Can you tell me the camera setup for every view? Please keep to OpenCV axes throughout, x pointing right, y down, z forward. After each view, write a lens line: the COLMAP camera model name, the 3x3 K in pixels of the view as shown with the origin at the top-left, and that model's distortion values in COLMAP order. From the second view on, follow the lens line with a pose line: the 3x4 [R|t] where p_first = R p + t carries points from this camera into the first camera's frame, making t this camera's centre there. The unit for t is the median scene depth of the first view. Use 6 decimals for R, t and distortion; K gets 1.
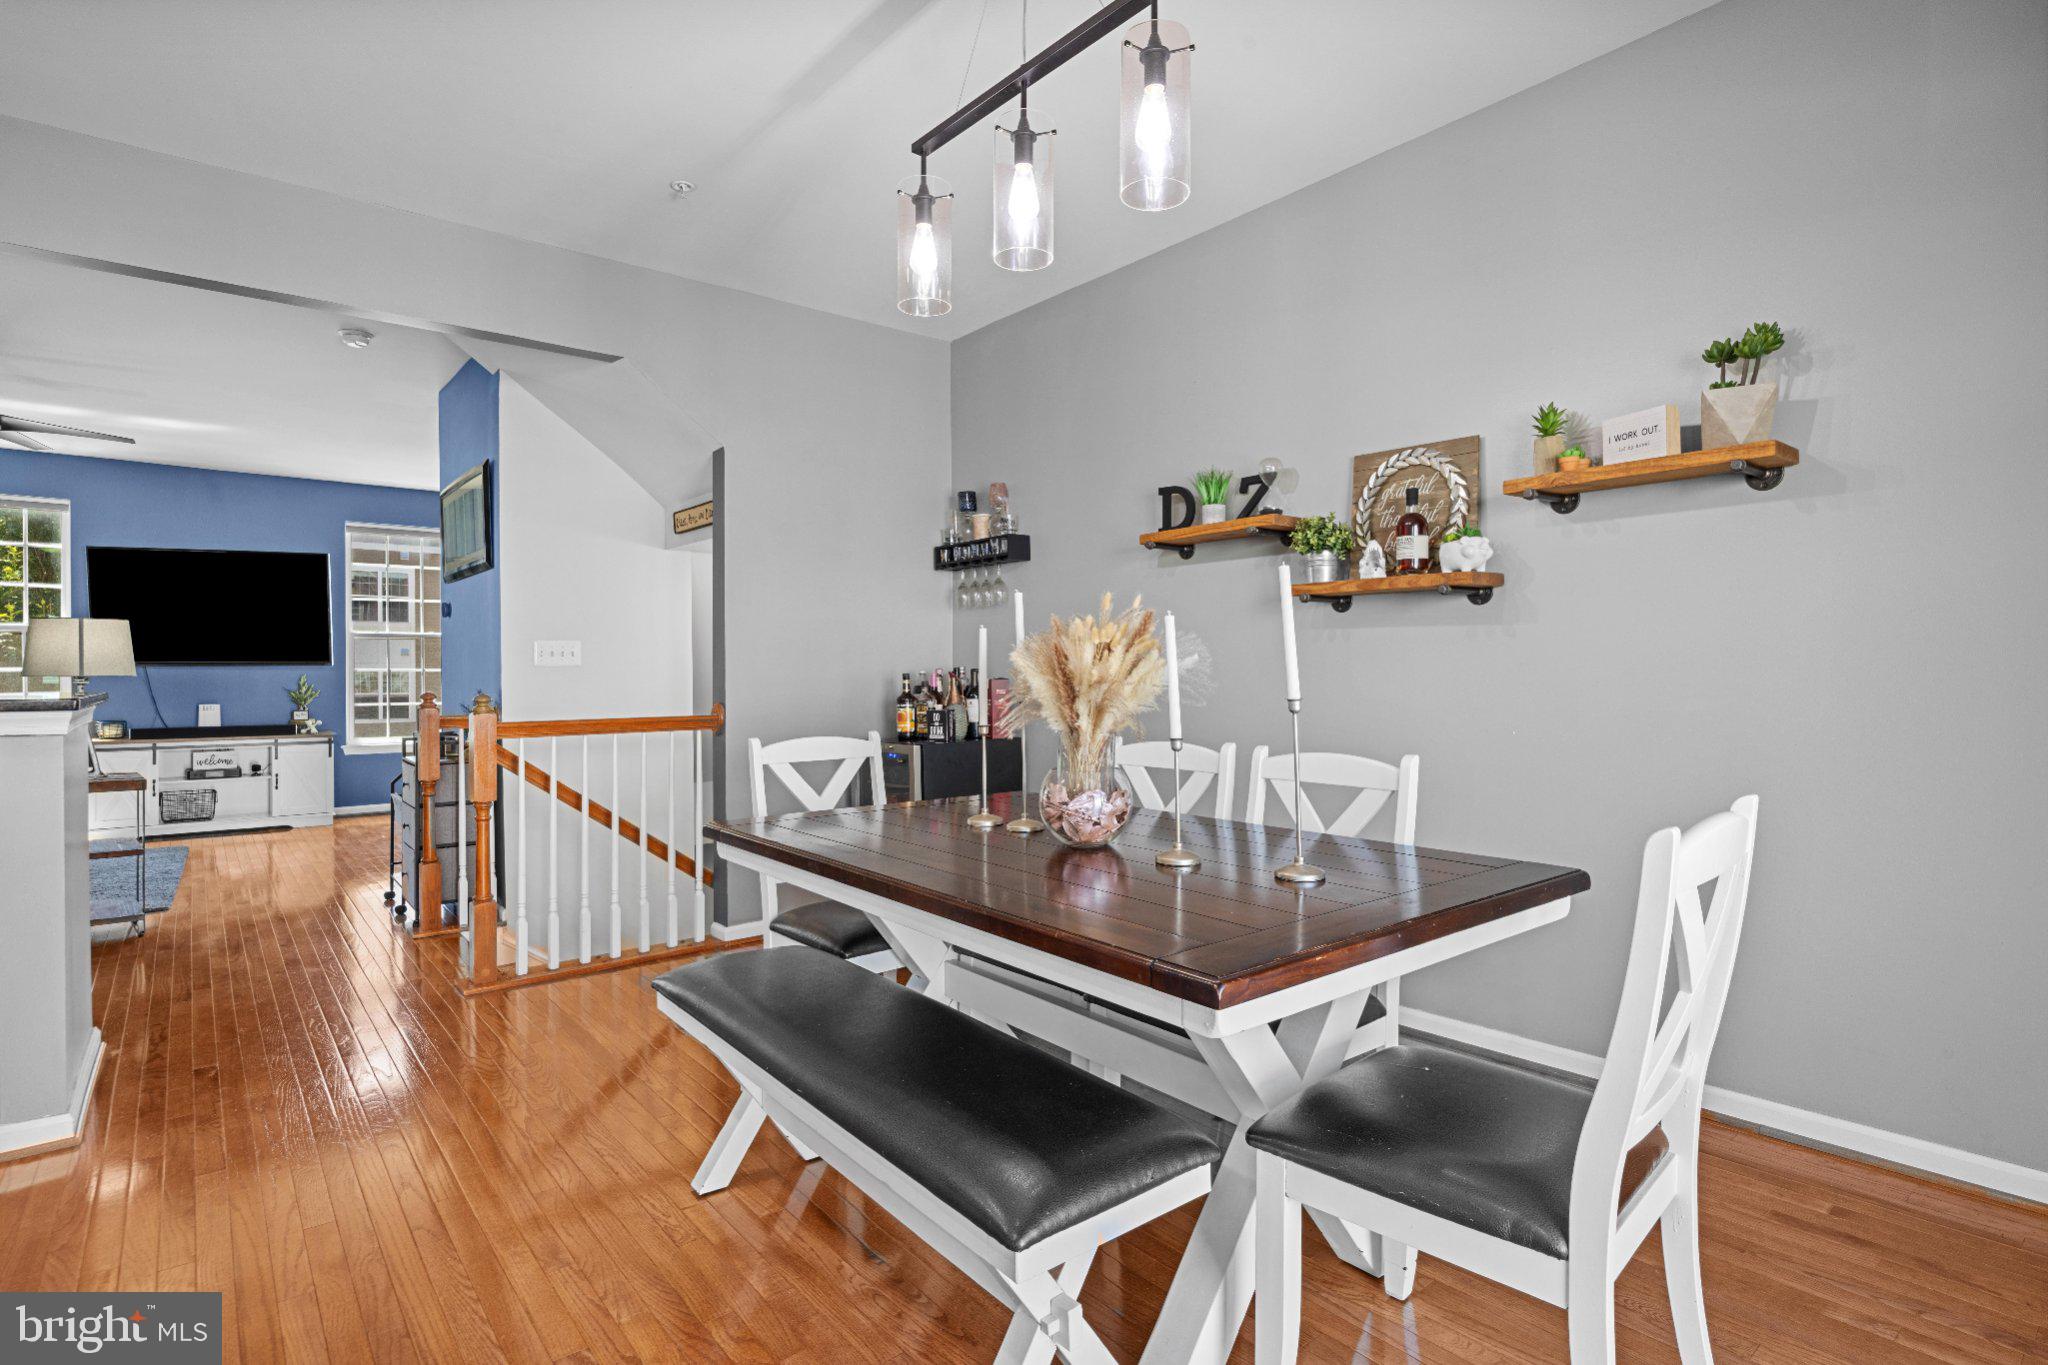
lens RADIAL K [[1017.7, 0, 1025.2], [0, 1017.7, 677.2], [0, 0, 1]] dist [-0.010022, 0.000714]
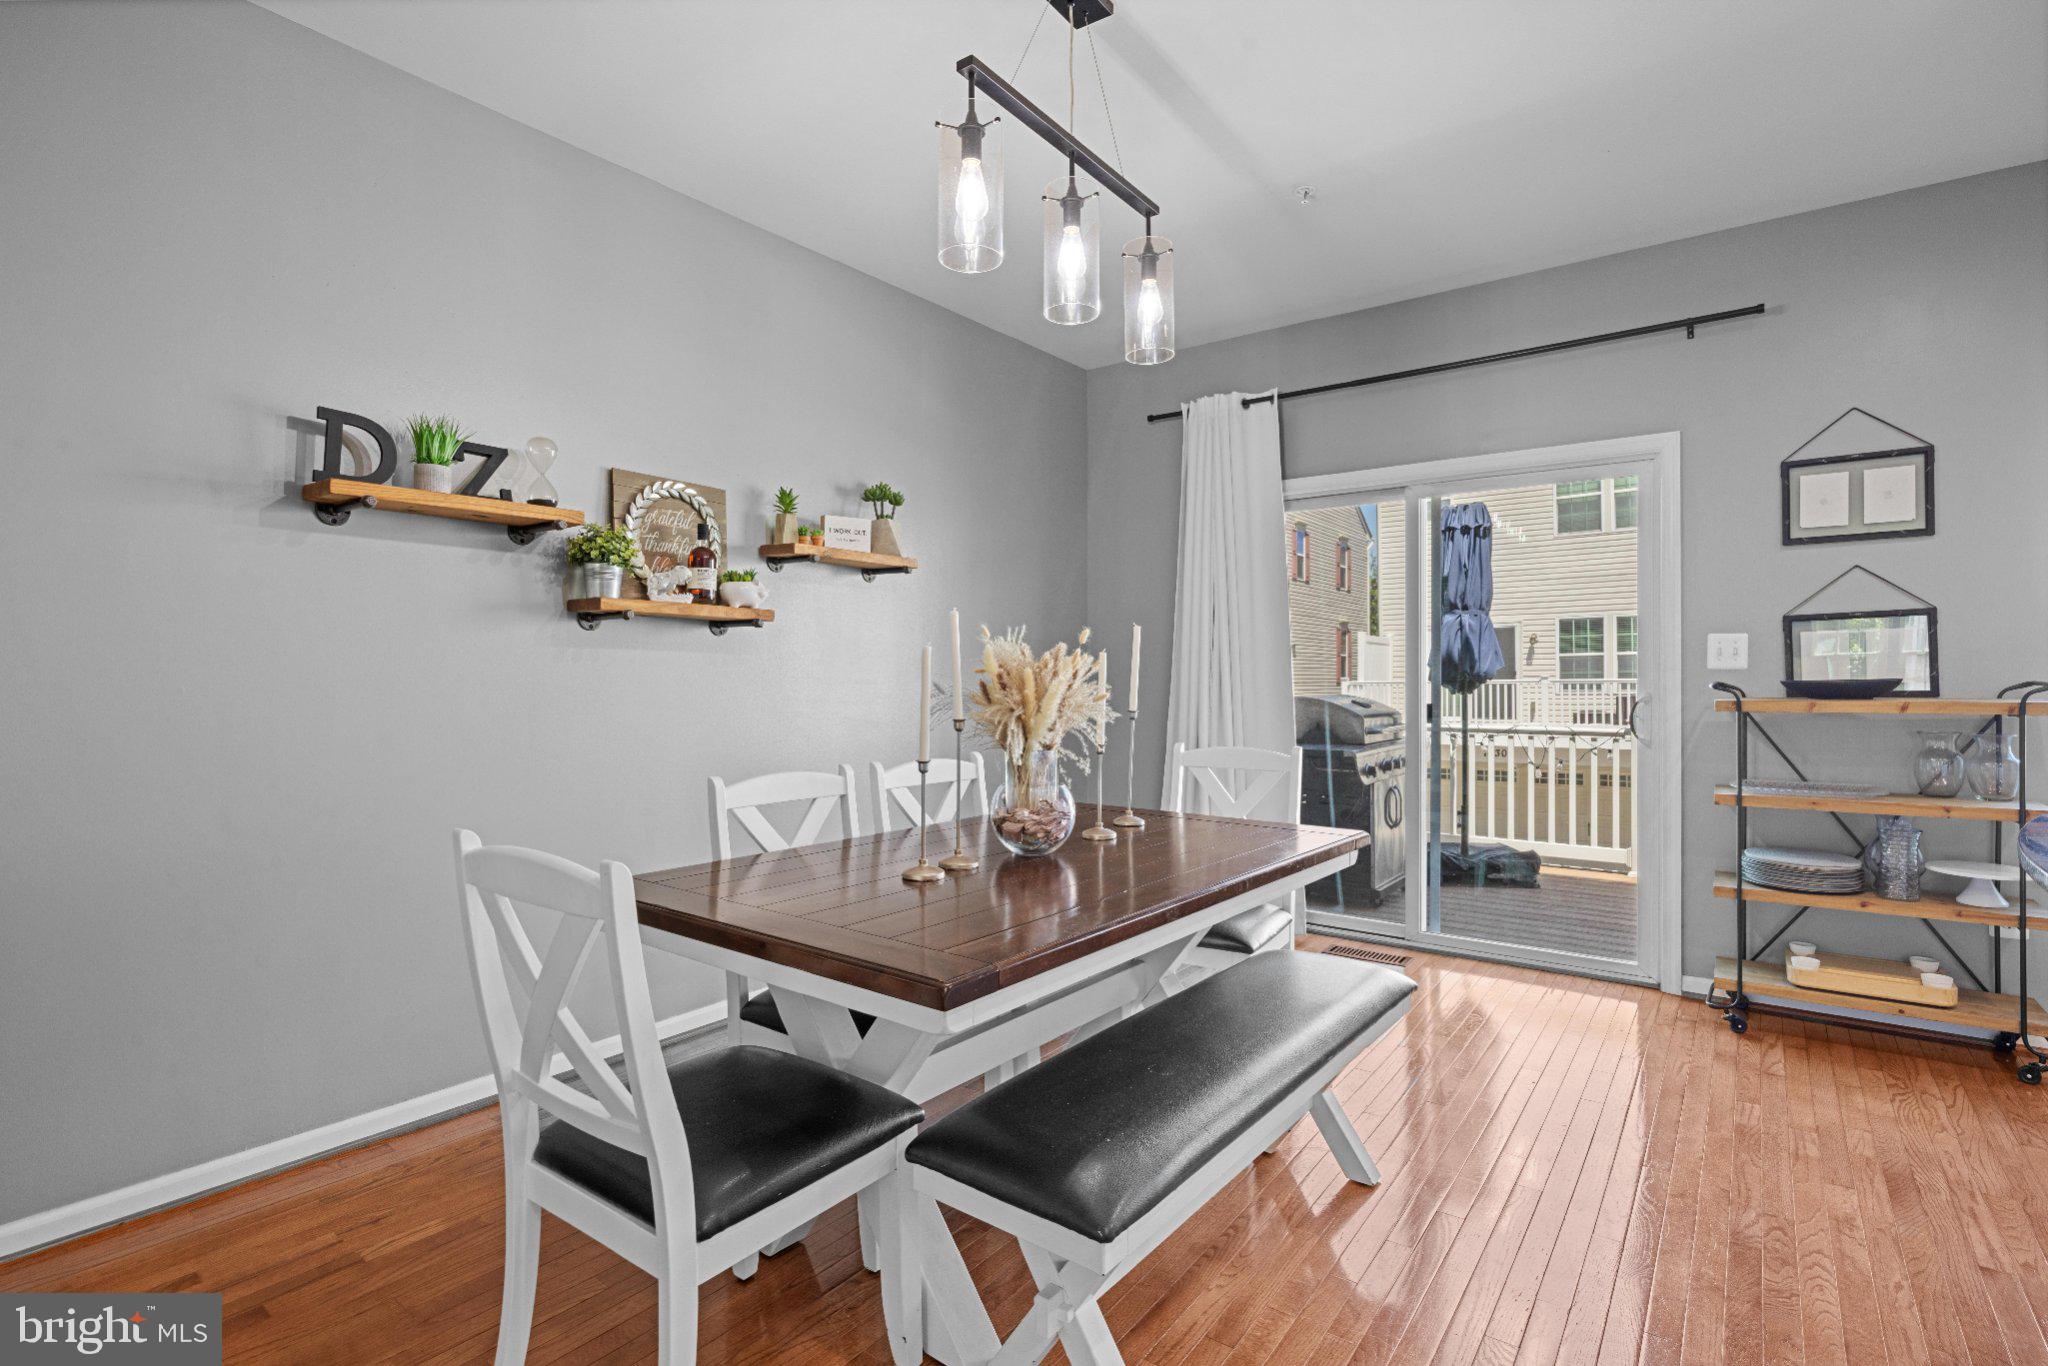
lens RADIAL K [[974.5, 0, 1018.4], [0, 974.5, 681.4], [0, 0, 1]] dist [-0.005166, -0.001127]
pose [[-0.231880, 0.005919, 0.972726, -0.485334], [0.009071, 0.999951, -0.003923, -0.008419], [-0.972702, 0.007914, -0.231923, 0.634094]]
